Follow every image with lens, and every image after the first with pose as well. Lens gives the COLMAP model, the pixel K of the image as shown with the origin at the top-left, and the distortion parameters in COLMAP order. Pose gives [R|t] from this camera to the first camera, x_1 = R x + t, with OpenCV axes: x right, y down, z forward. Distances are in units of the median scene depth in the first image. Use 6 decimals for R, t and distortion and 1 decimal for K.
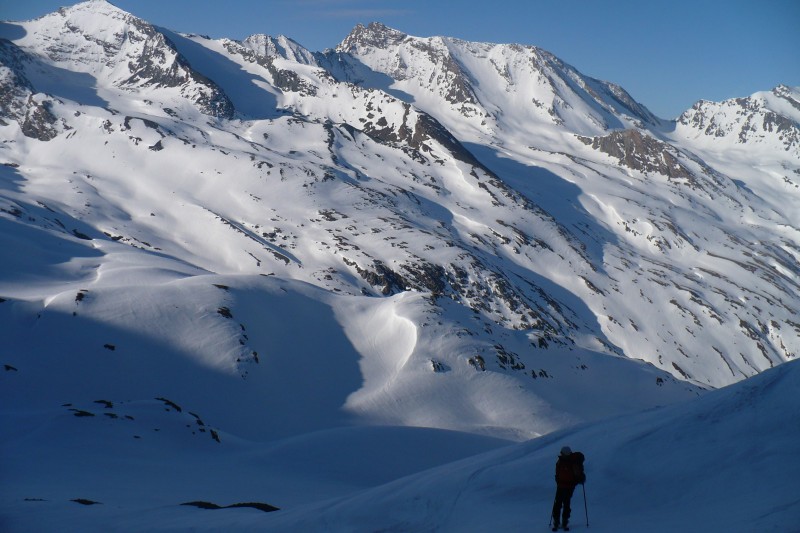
lens RADIAL K [[905.5, 0, 400.0], [0, 905.5, 266.5], [0, 0, 1]] dist [-0.295580, 0.493274]
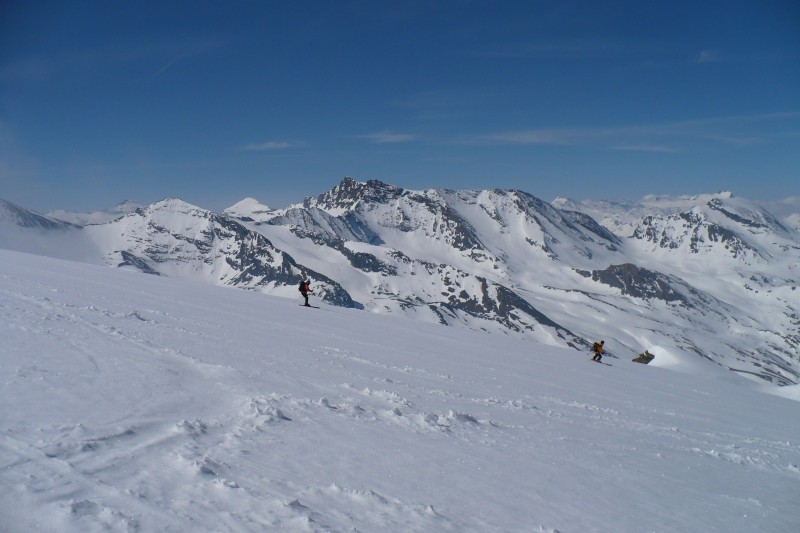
lens RADIAL K [[905.5, 0, 400.0], [0, 905.5, 266.5], [0, 0, 1]] dist [-0.295580, 0.493274]
pose [[0.983120, -0.105242, 0.149662, -0.261336], [0.118247, 0.989691, -0.080807, -0.100368], [-0.139614, 0.097140, 0.985430, -0.188549]]
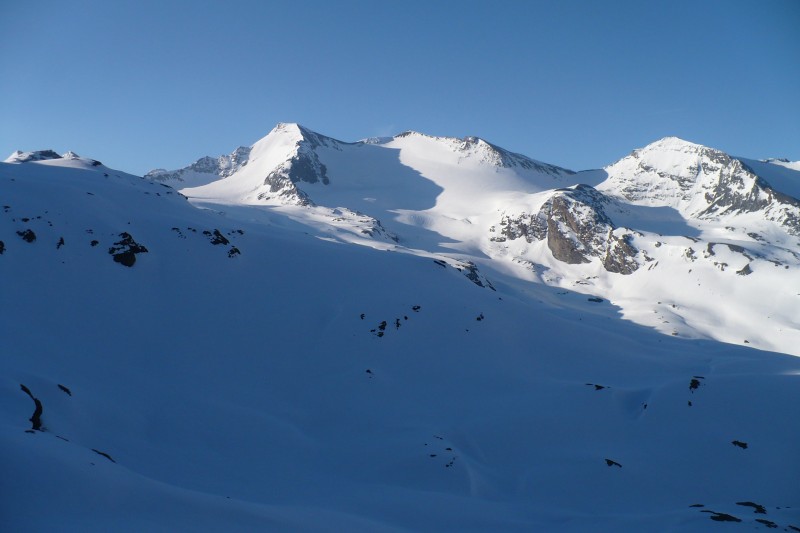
lens RADIAL K [[905.5, 0, 400.0], [0, 905.5, 266.5], [0, 0, 1]] dist [-0.295580, 0.493274]
pose [[0.806927, -0.090085, -0.583742, -0.023269], [-0.012489, 0.985477, -0.169346, 0.013989], [0.590520, 0.143940, 0.794083, 0.044119]]
